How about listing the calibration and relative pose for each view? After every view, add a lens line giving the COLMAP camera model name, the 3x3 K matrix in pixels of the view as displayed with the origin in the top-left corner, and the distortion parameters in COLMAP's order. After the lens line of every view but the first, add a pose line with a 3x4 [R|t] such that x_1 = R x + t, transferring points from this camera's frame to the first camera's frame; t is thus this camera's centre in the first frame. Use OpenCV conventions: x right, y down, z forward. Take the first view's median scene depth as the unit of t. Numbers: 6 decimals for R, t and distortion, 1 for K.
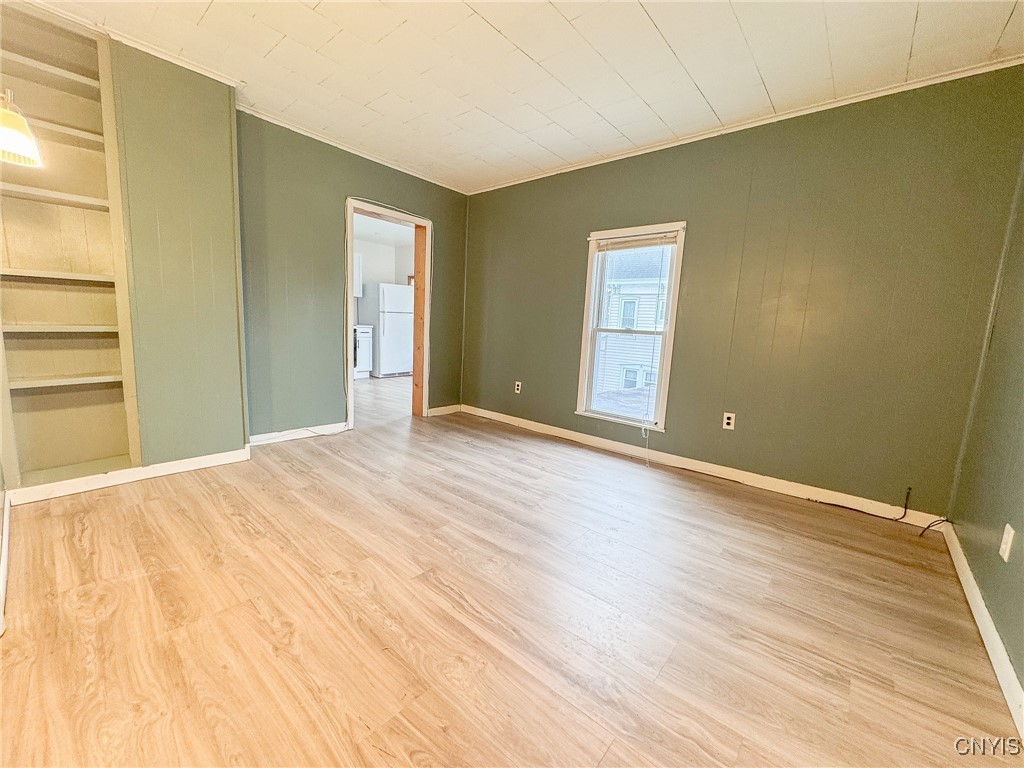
lens RADIAL K [[408.5, 0, 512.4], [0, 408.5, 383.6], [0, 0, 1]] dist [-0.002452, 0.000126]
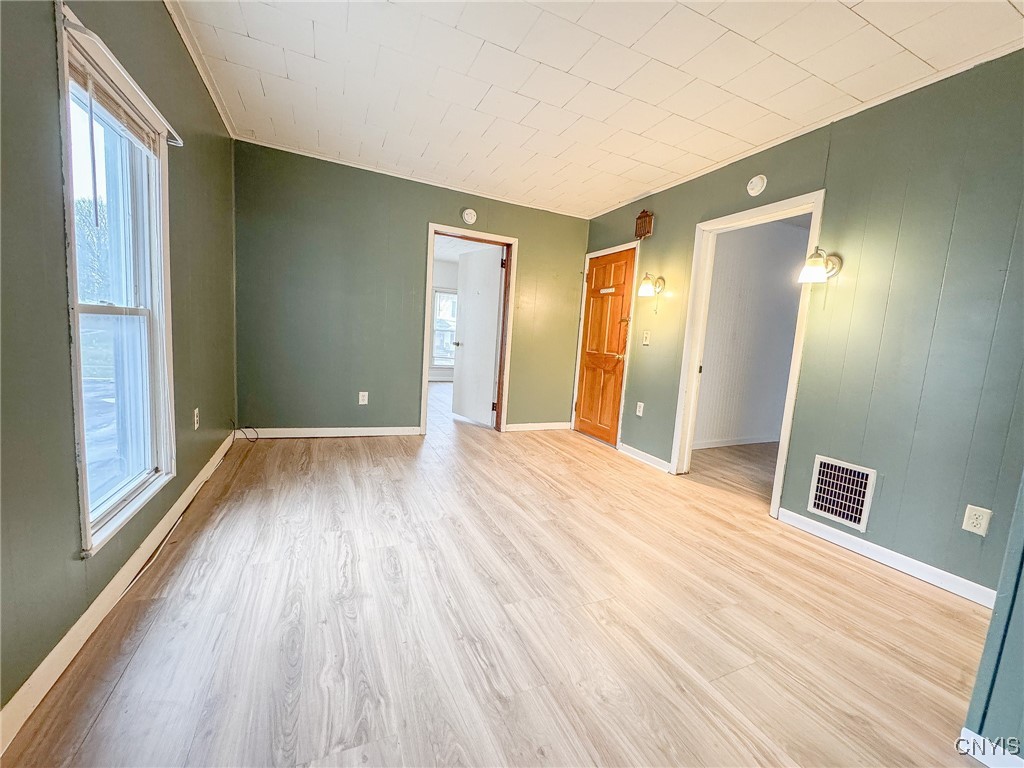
lens RADIAL K [[408.5, 0, 509.7], [0, 408.5, 384.4], [0, 0, 1]] dist [-0.002452, 0.000126]
pose [[-0.896070, -0.162906, 0.412941, -0.409899], [-0.052232, 0.962460, 0.266349, -0.259280], [-0.440829, 0.217099, -0.870941, 1.647344]]
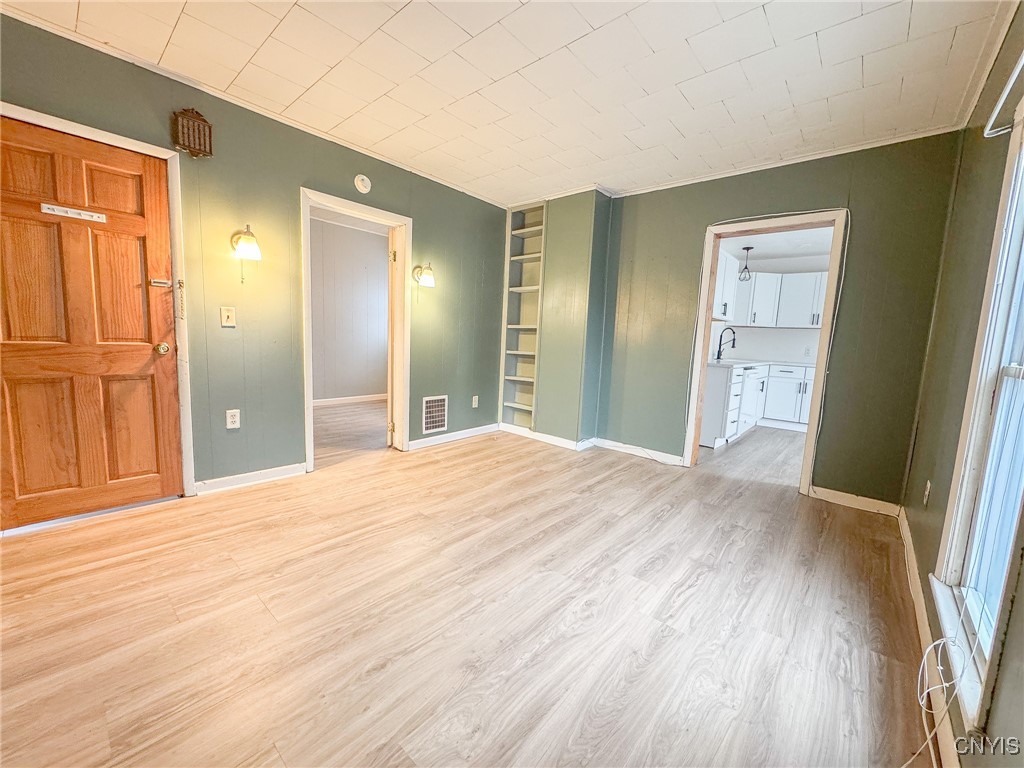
lens RADIAL K [[408.5, 0, 512.5], [0, 408.5, 385.0], [0, 0, 1]] dist [-0.002452, 0.000126]
pose [[-0.008764, 0.066787, -0.997729, 0.802804], [-0.189950, 0.979489, 0.067234, -0.090292], [0.981755, 0.190108, 0.004102, 0.834533]]
